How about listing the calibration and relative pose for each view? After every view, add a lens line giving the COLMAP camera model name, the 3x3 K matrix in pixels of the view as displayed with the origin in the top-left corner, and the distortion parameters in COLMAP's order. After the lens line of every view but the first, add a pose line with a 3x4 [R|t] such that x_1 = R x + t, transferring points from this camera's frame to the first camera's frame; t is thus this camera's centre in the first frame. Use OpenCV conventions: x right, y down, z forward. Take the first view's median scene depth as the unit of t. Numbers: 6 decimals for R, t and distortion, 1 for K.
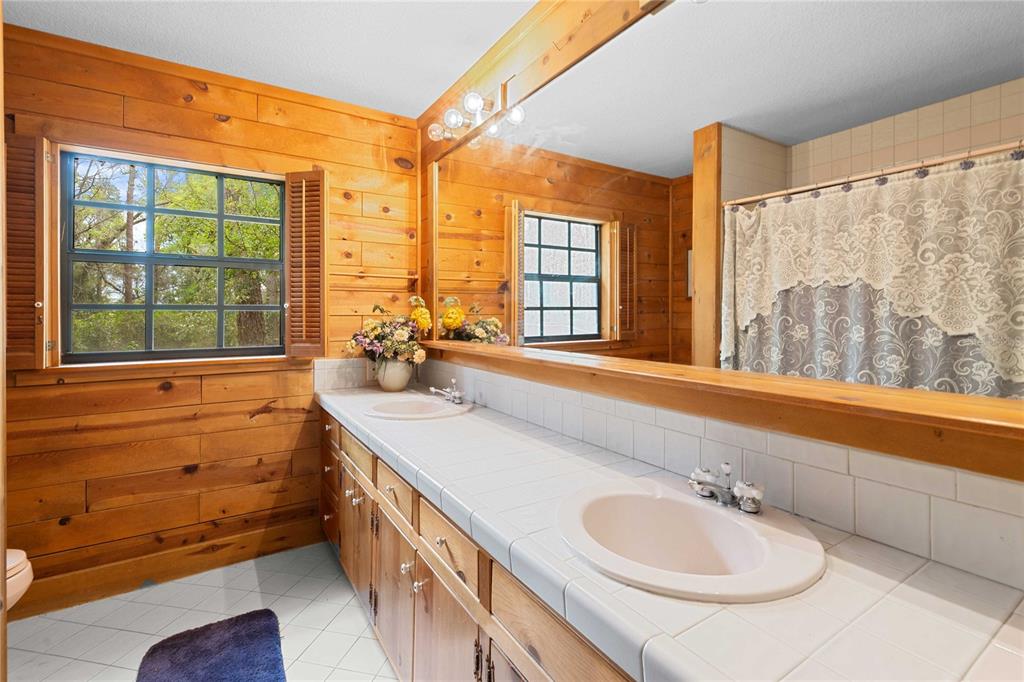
lens RADIAL K [[456.2, 0, 515.1], [0, 456.2, 331.7], [0, 0, 1]] dist [0.001508, 0.000376]
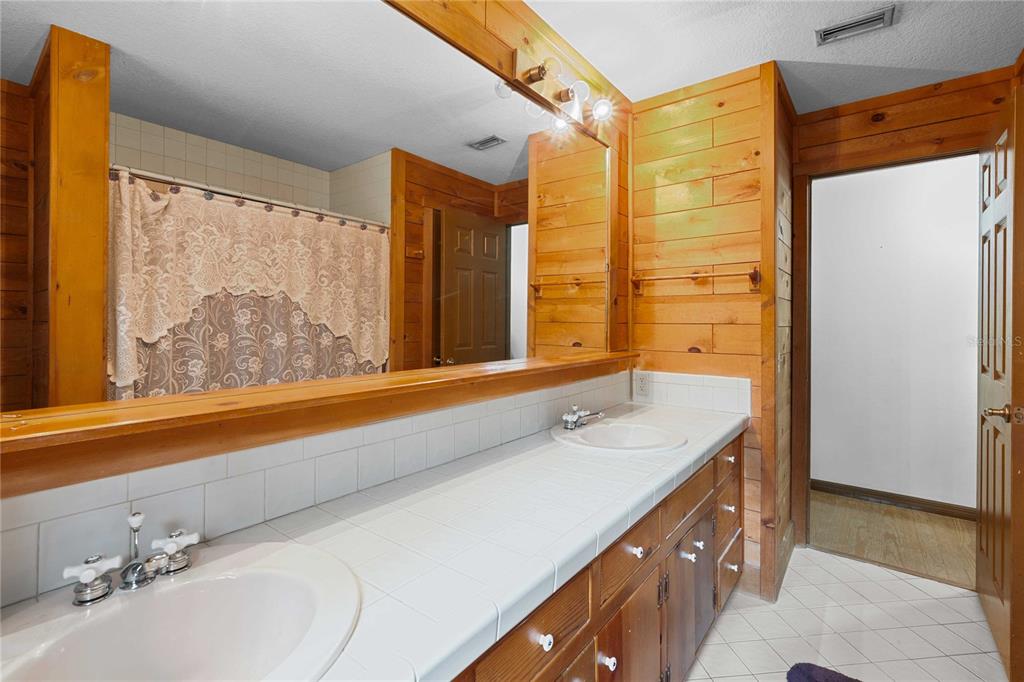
lens RADIAL K [[456.2, 0, 515.1], [0, 456.2, 331.7], [0, 0, 1]] dist [0.001508, 0.000376]
pose [[-0.328637, -0.021405, 0.944214, -0.531536], [0.033802, 0.998836, 0.034408, -0.035198], [-0.943851, 0.043224, -0.327531, 0.834496]]
